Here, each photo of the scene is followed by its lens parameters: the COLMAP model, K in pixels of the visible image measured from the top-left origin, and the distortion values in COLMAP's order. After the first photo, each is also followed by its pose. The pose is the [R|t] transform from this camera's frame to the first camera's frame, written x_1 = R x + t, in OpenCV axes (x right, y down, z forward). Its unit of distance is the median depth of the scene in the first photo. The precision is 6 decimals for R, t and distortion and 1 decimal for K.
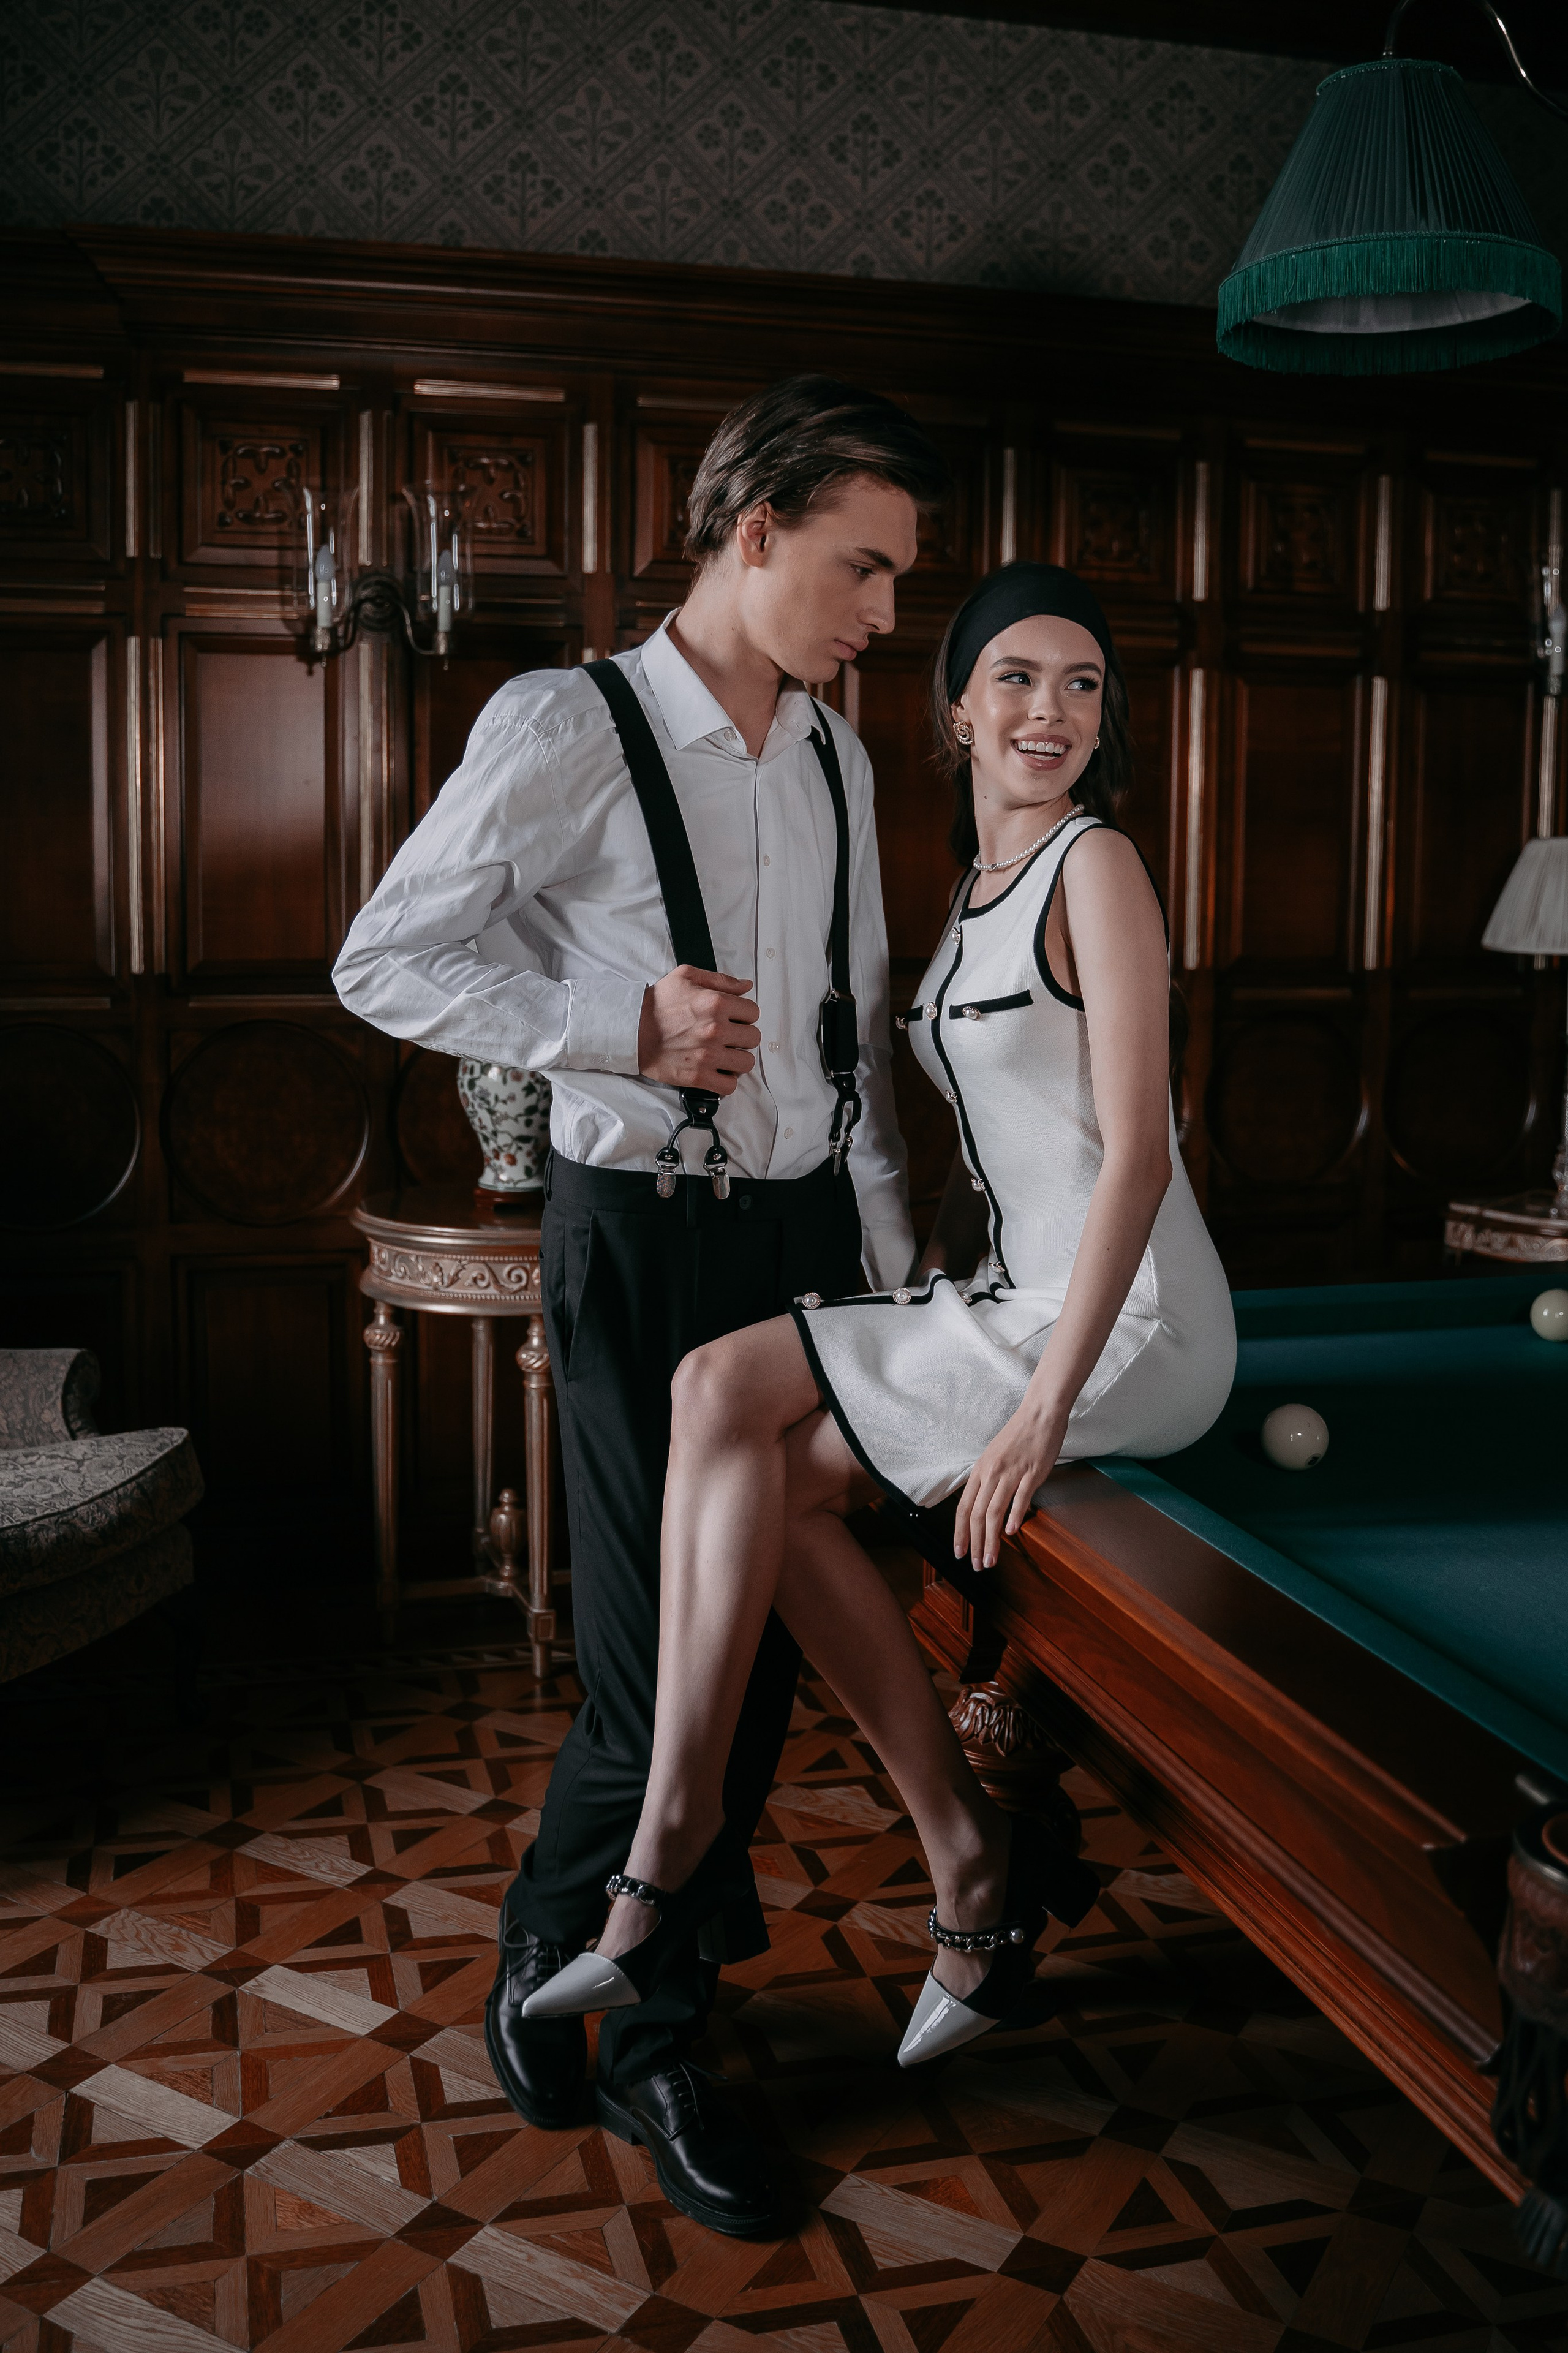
lens RADIAL K [[2130.1, 0, 753.6], [0, 2130.1, 1086.0], [0, 0, 1]] dist [-0.106919, 0.084249]
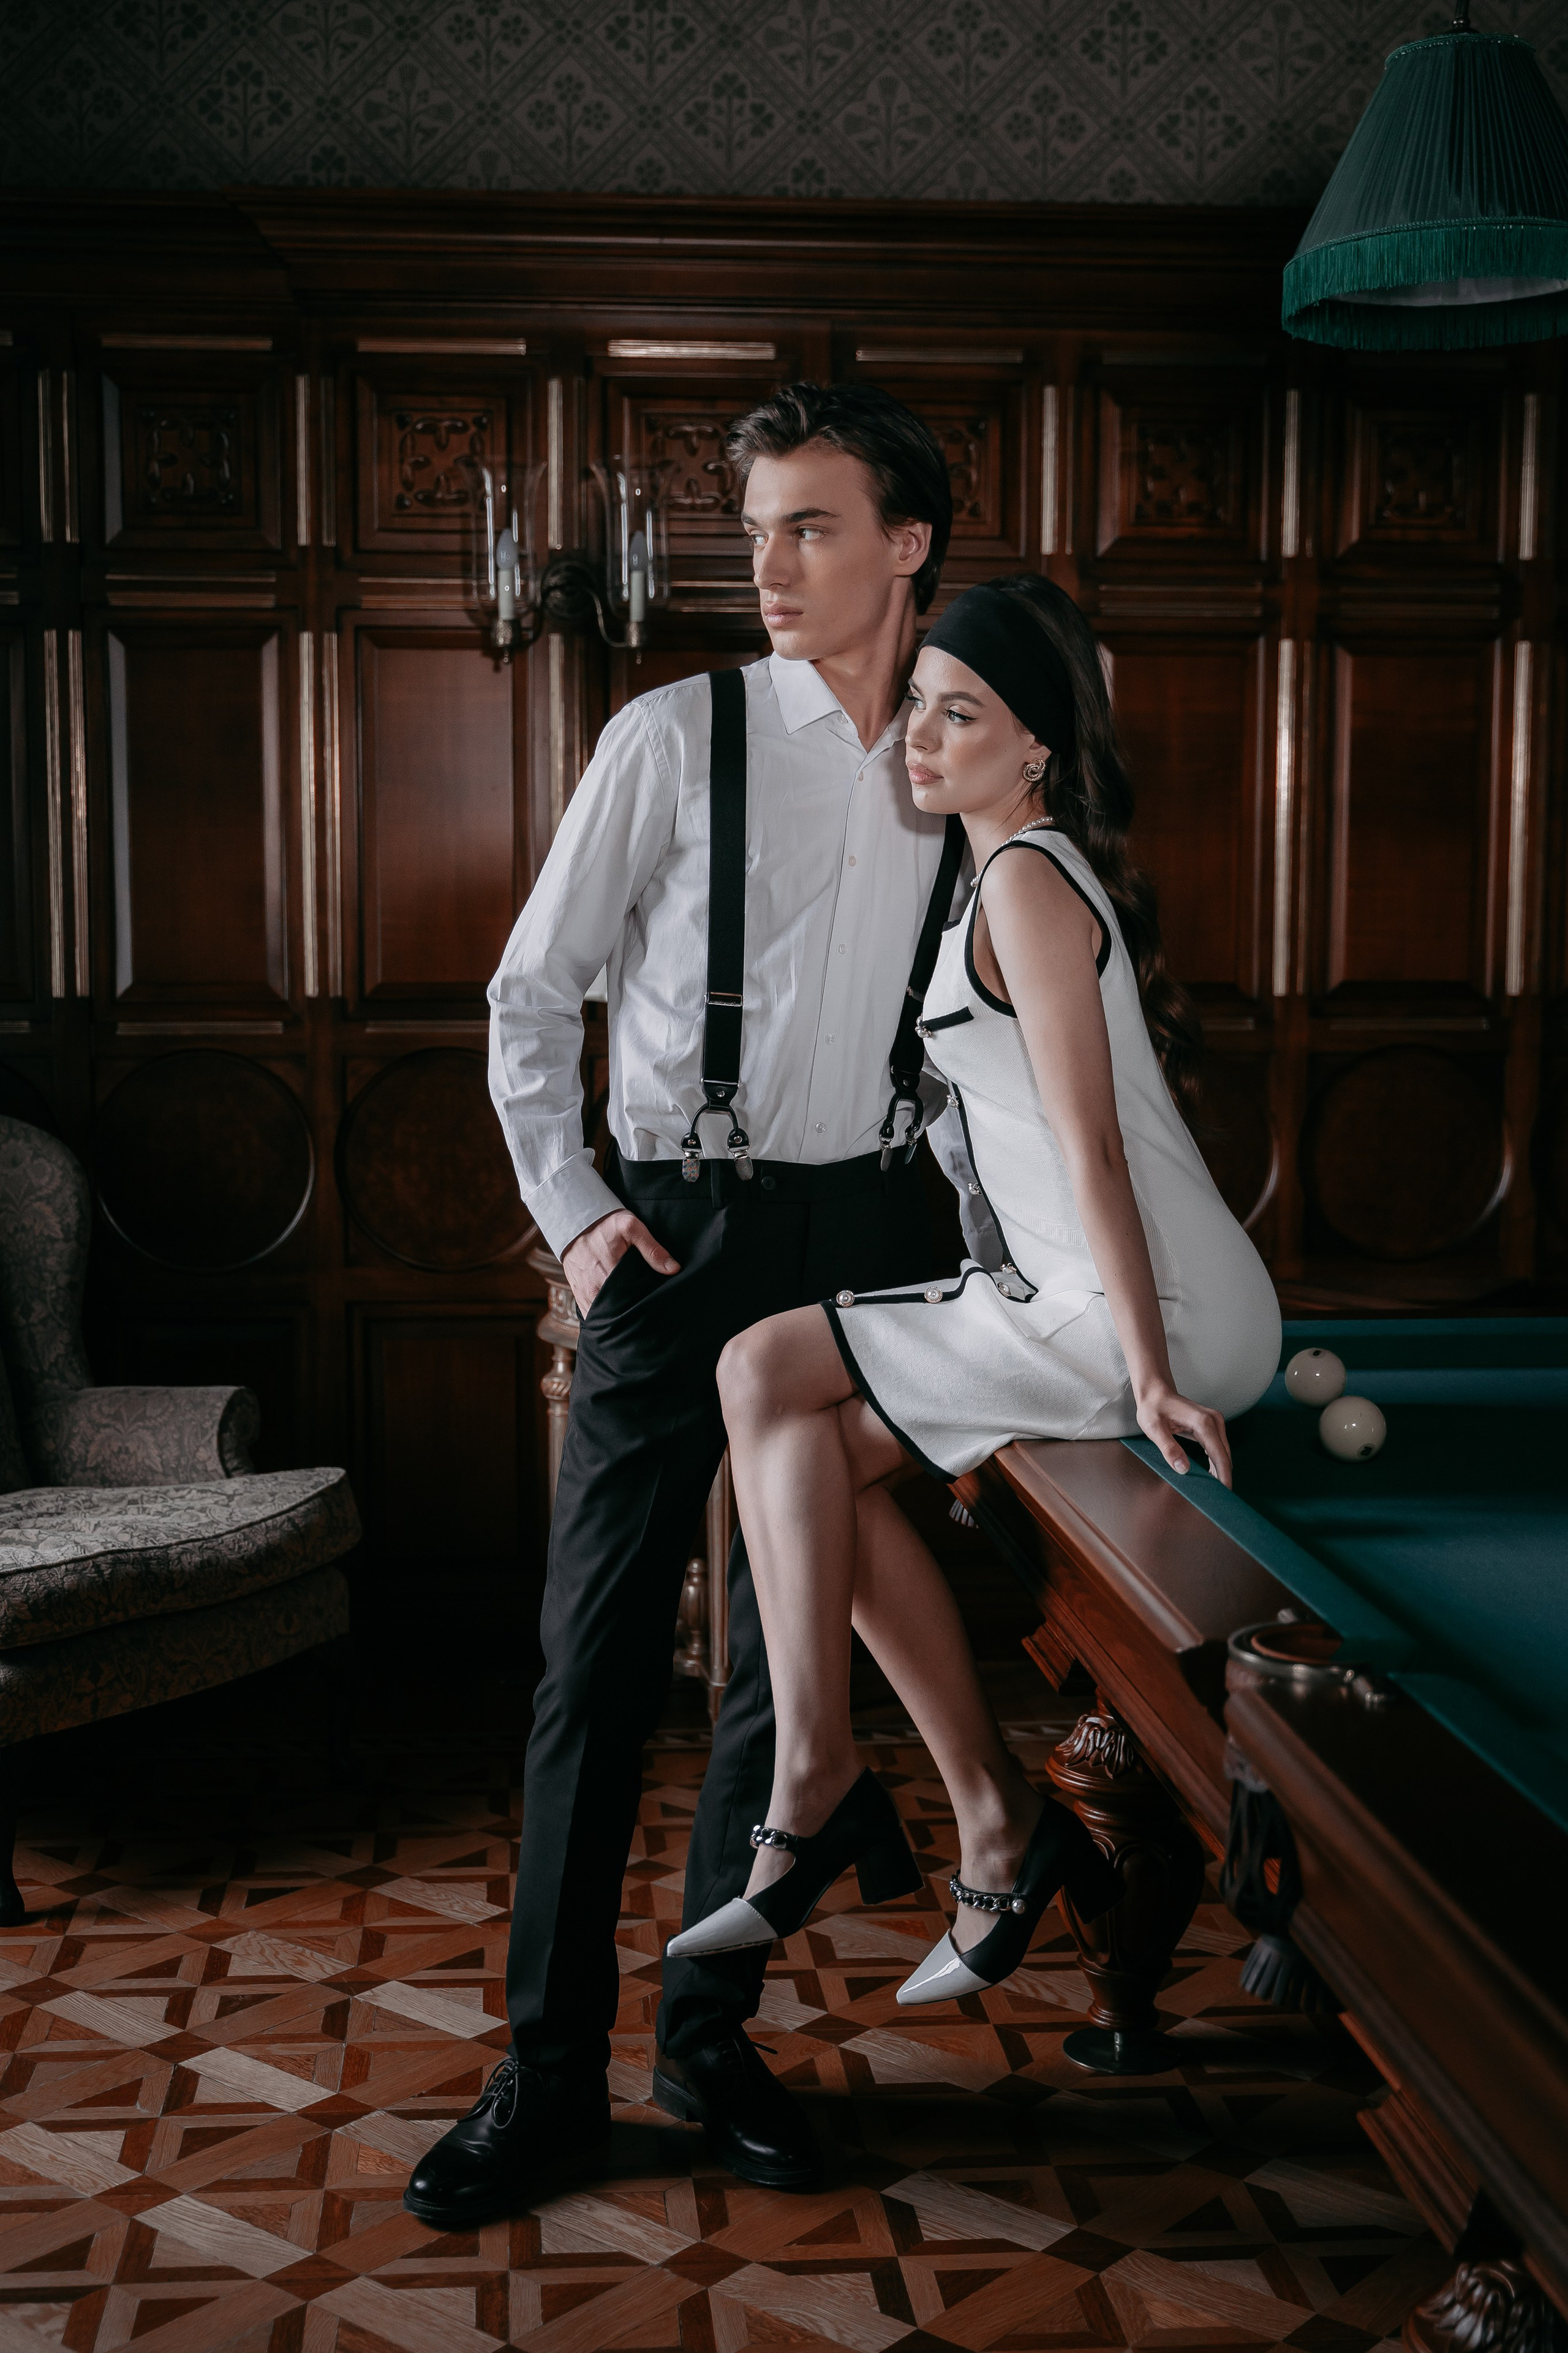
lens RADIAL K [[2853.4, 0, 775.6], [0, 2853.4, 1225.7], [0, 0, 1]] dist [-0.013050, 0.081711]
pose [[0.987282, 0.011180, -0.158588, 0.110430], [-0.009517, 0.999892, 0.011241, 0.031623], [0.158696, -0.009588, 0.987281, -0.208823]]
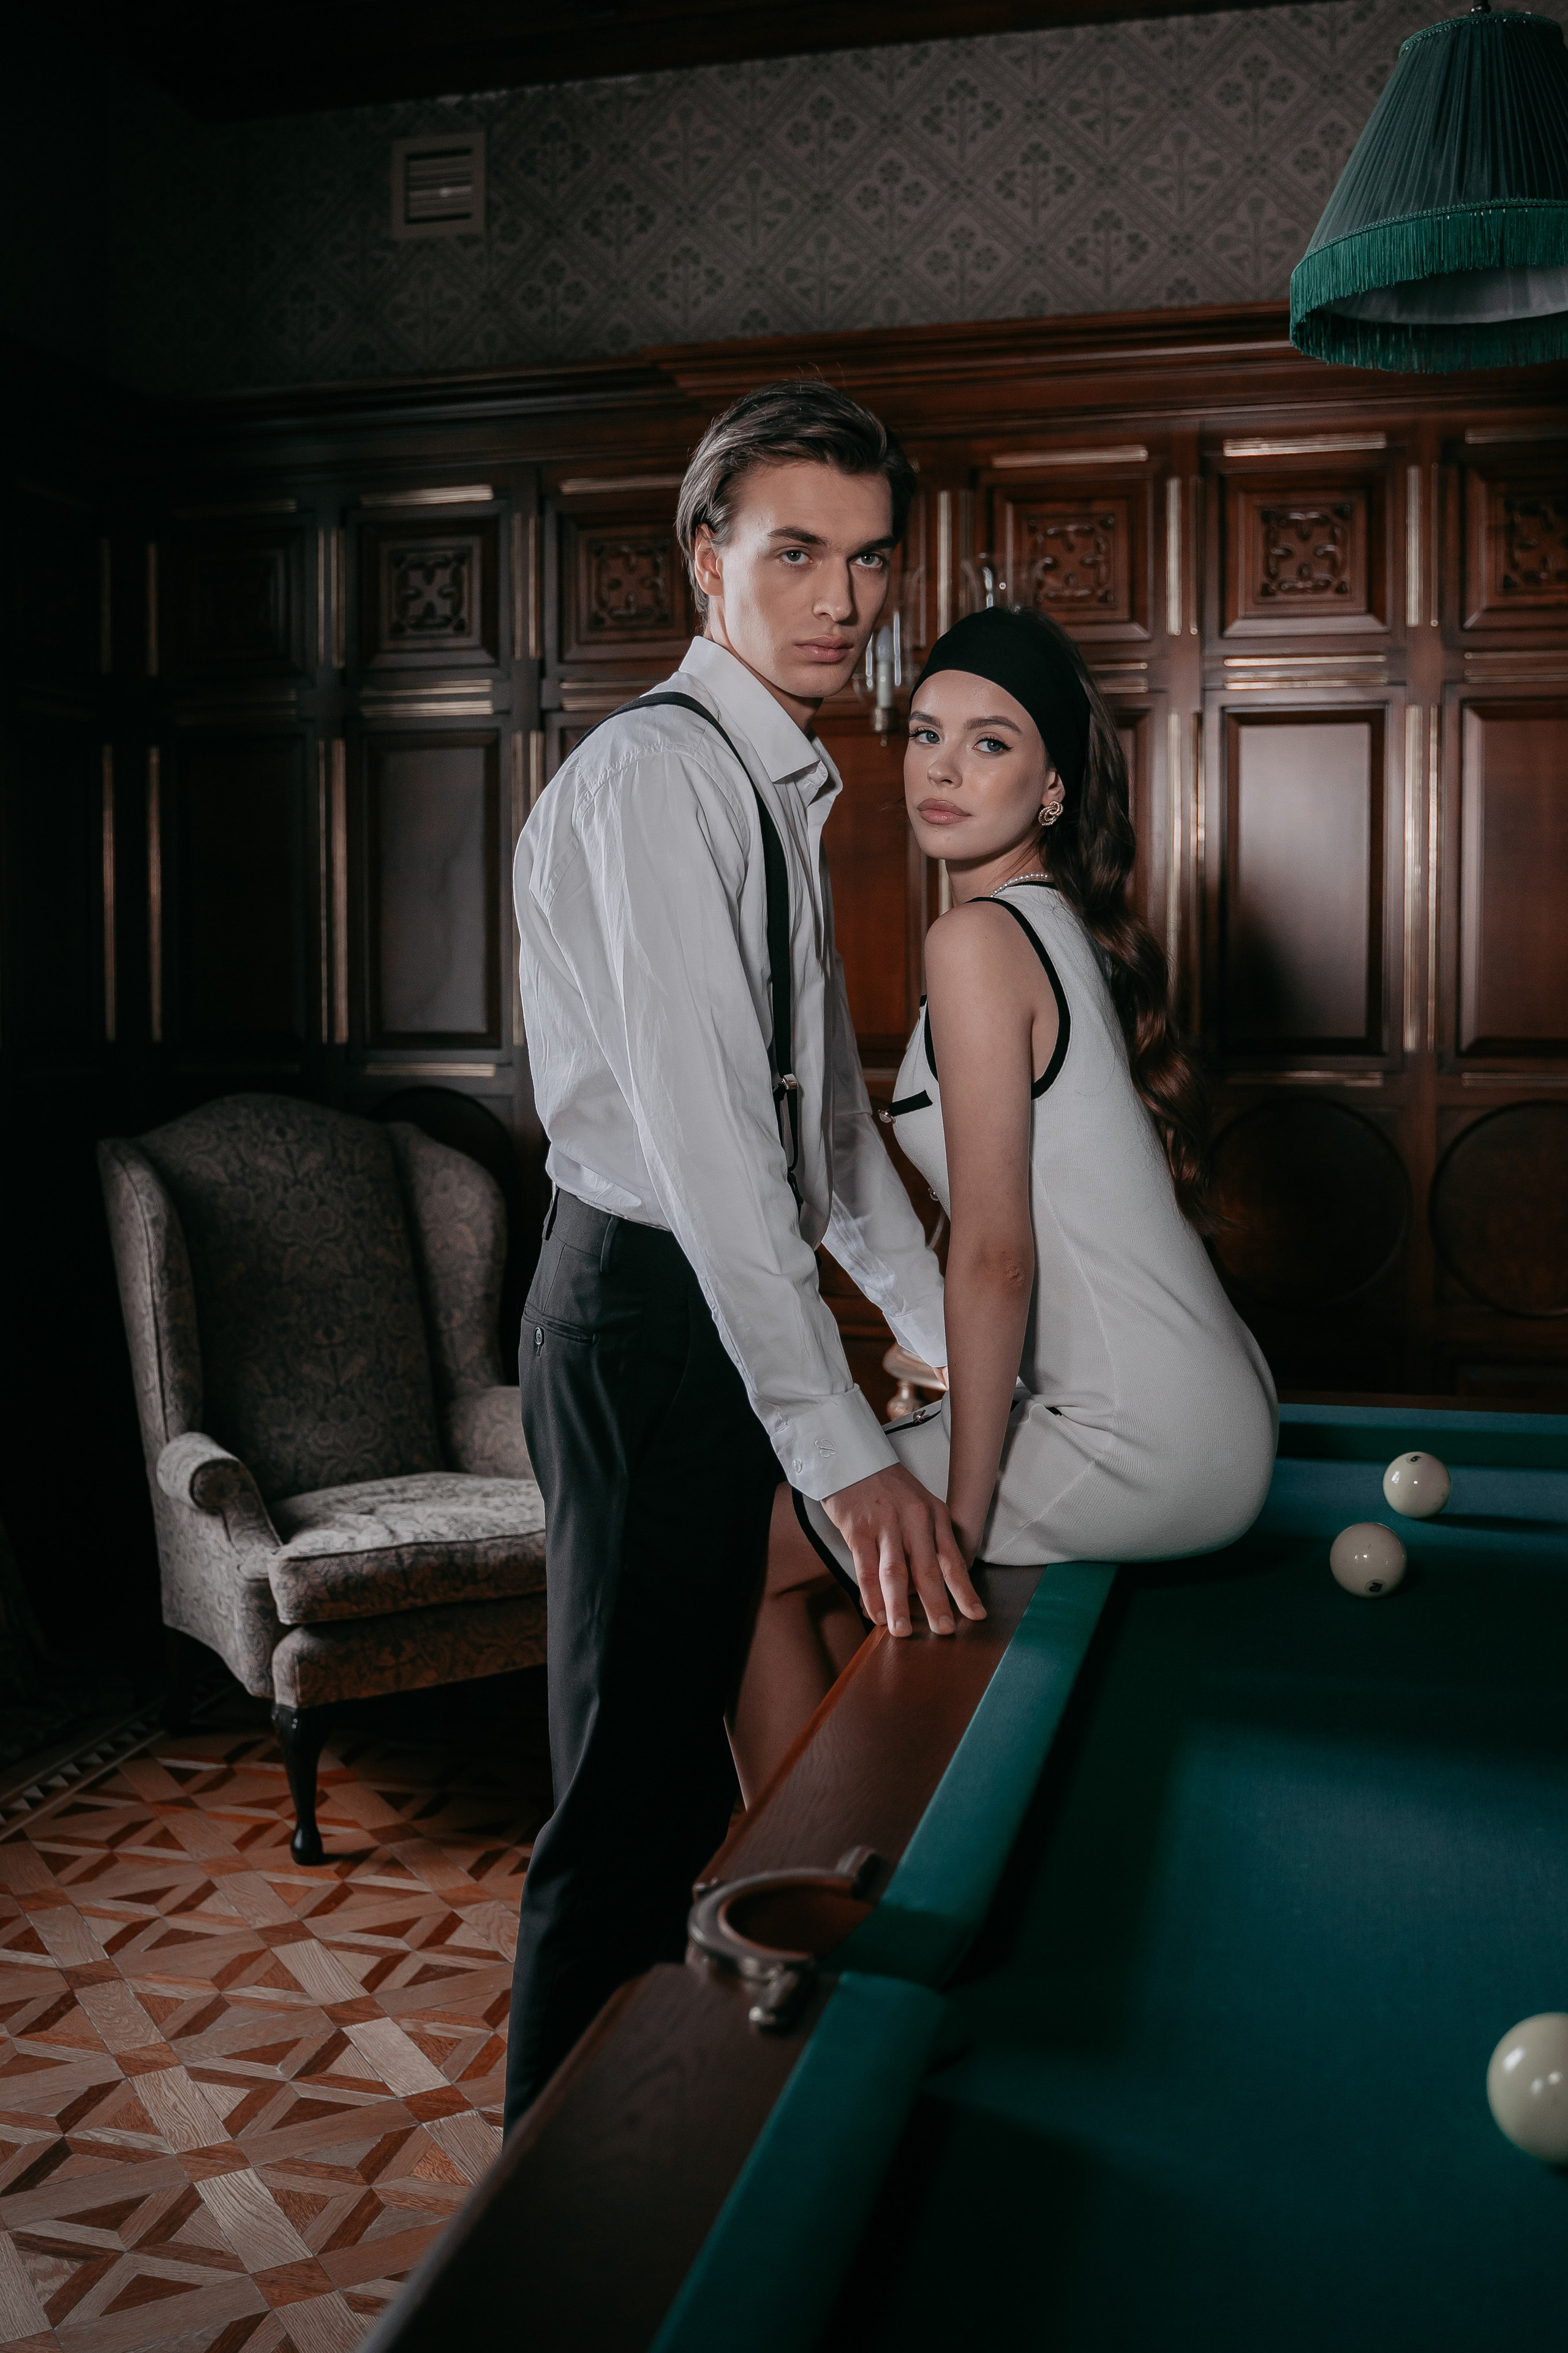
lens RADIAL K [[2300.5, 0, 729.0], [0, 2300.5, 1105.8], [0, 0, 1]] dist [-0.109236, 0.097762]
pose [[0.869266, 0.020658, -0.493914, 0.272831], [-0.038773, 0.998898, -0.026460, 0.006311], [0.492823, 0.042152, 0.869108, 0.012242]]
